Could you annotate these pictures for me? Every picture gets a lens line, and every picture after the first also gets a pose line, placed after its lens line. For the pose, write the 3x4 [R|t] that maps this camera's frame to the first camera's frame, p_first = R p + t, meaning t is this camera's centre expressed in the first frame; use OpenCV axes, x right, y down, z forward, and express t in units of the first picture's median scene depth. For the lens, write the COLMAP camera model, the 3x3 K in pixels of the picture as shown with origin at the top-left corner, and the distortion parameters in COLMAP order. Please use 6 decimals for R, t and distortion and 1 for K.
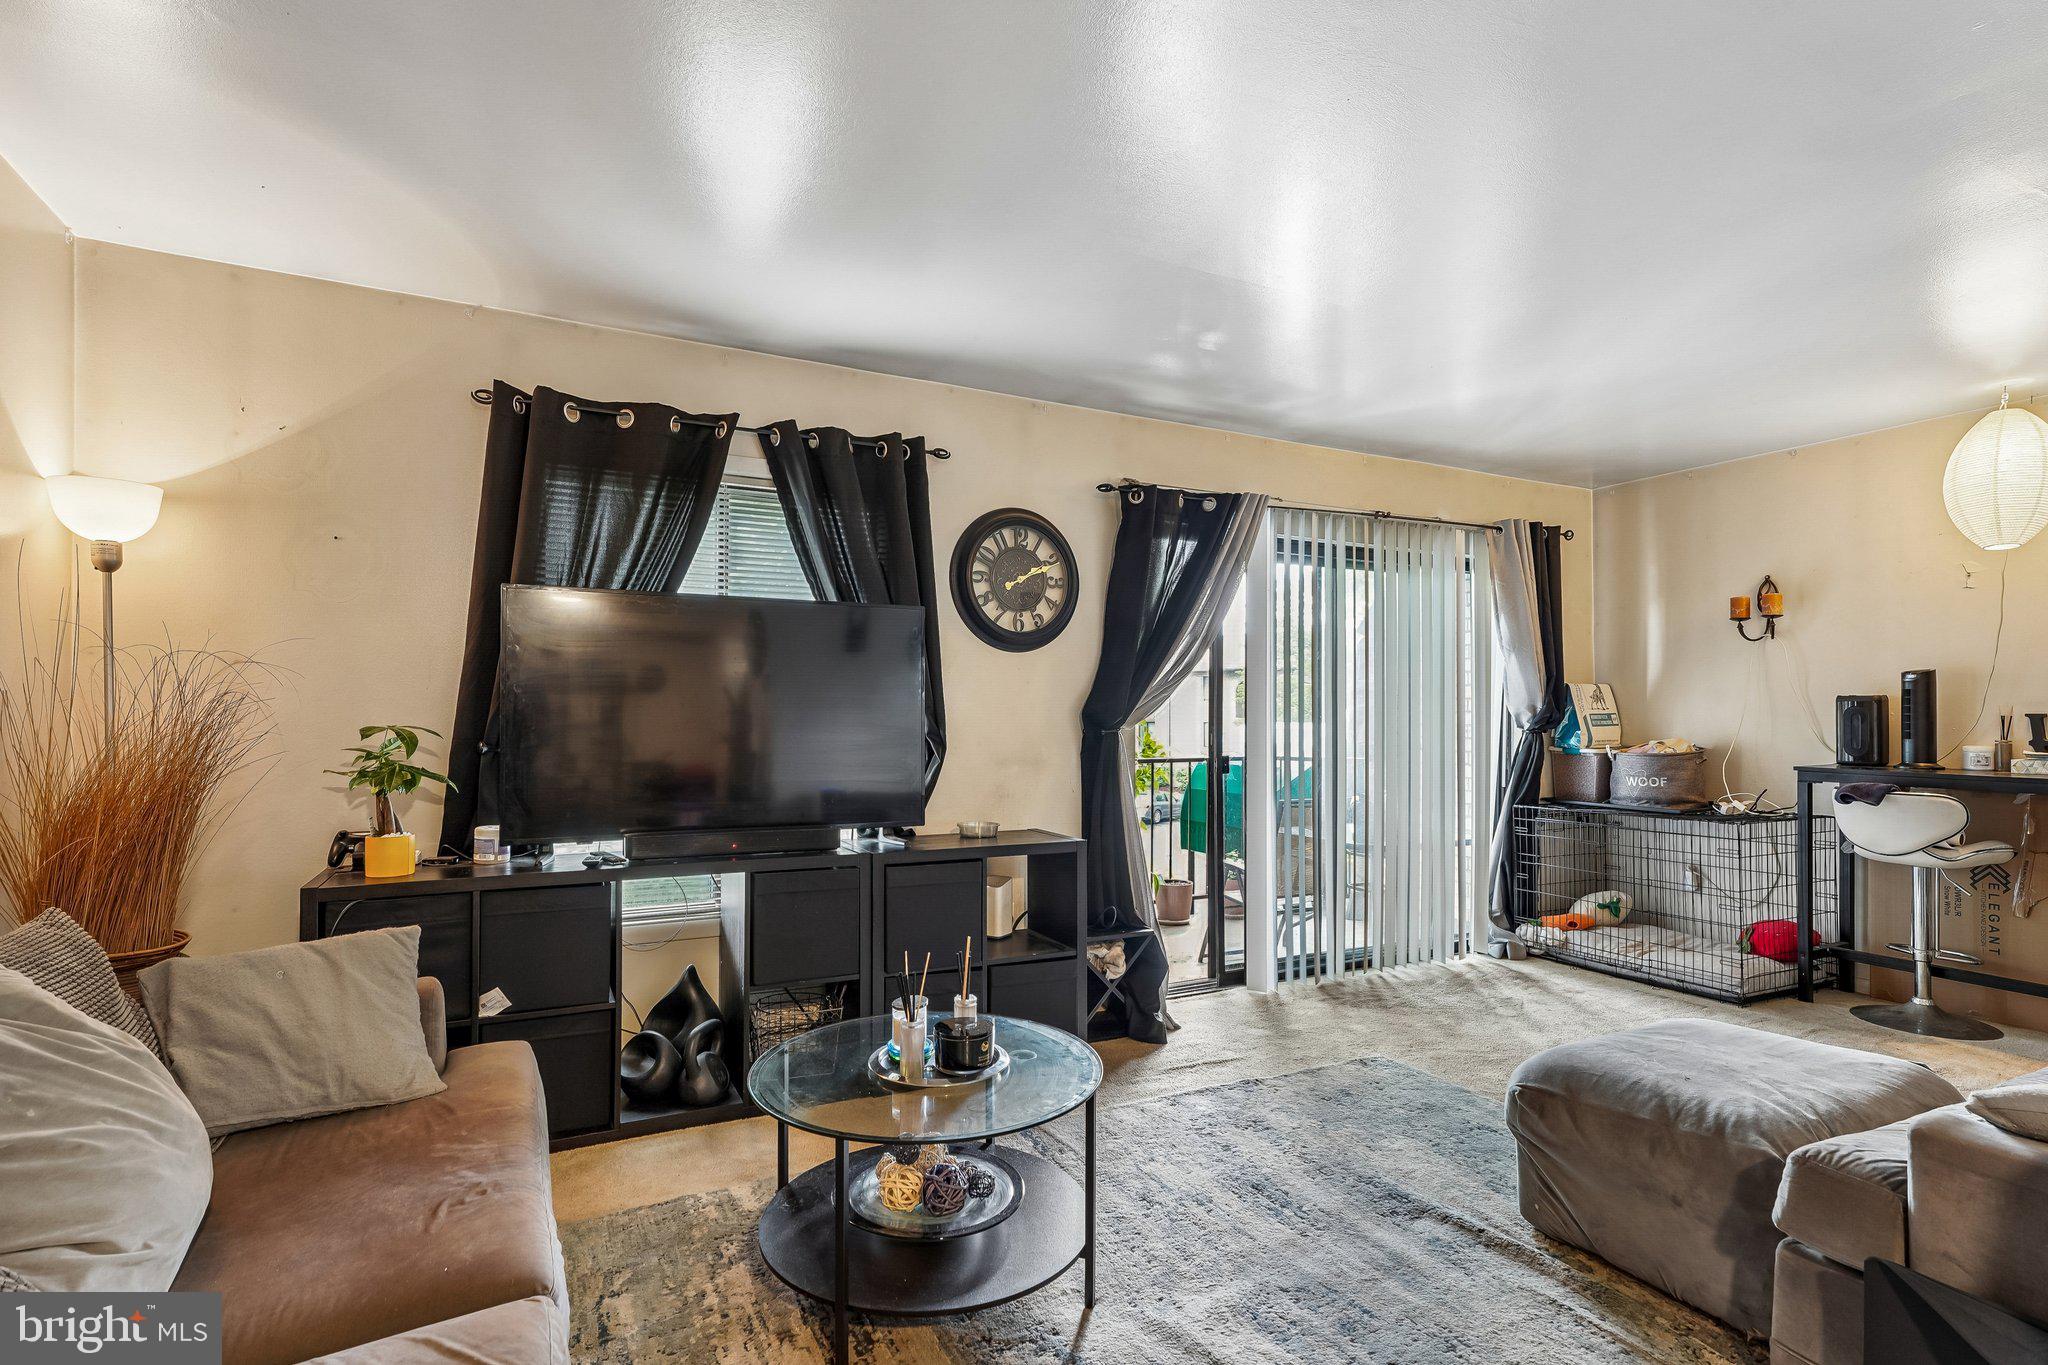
lens RADIAL K [[992.8, 0, 1011.4], [0, 992.8, 699.2], [0, 0, 1]] dist [0.001355, 0.000538]
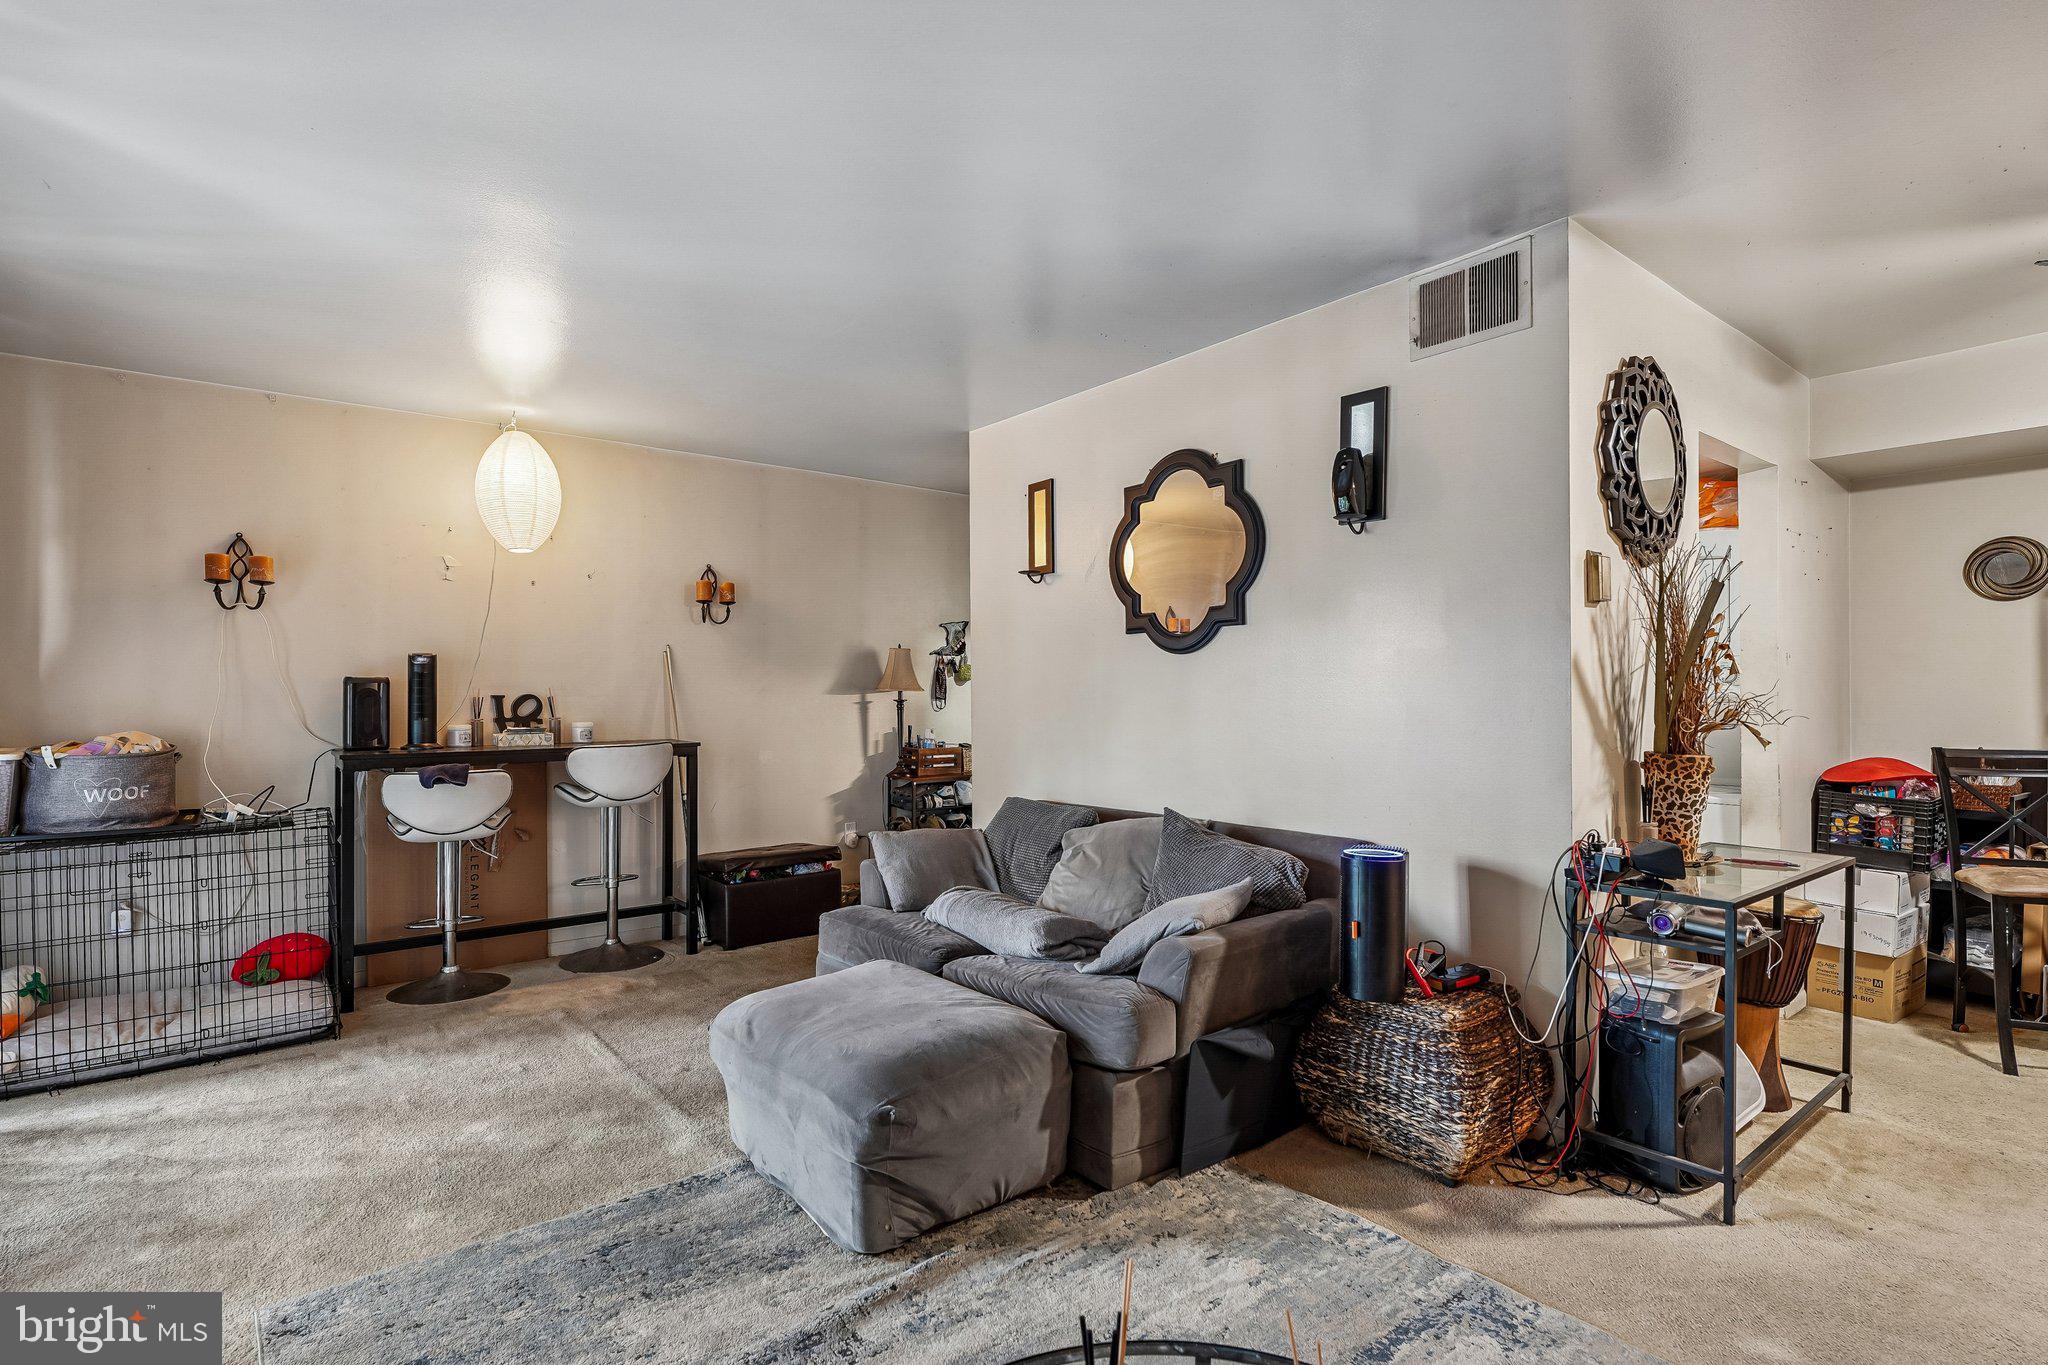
lens RADIAL K [[992.8, 0, 1011.4], [0, 992.8, 699.2], [0, 0, 1]] dist [0.001355, 0.000538]
pose [[-0.205831, -0.007123, 0.978562, -0.219226], [-0.007414, 0.999956, 0.005719, 0.007324], [-0.978559, -0.006078, -0.205875, 0.595852]]
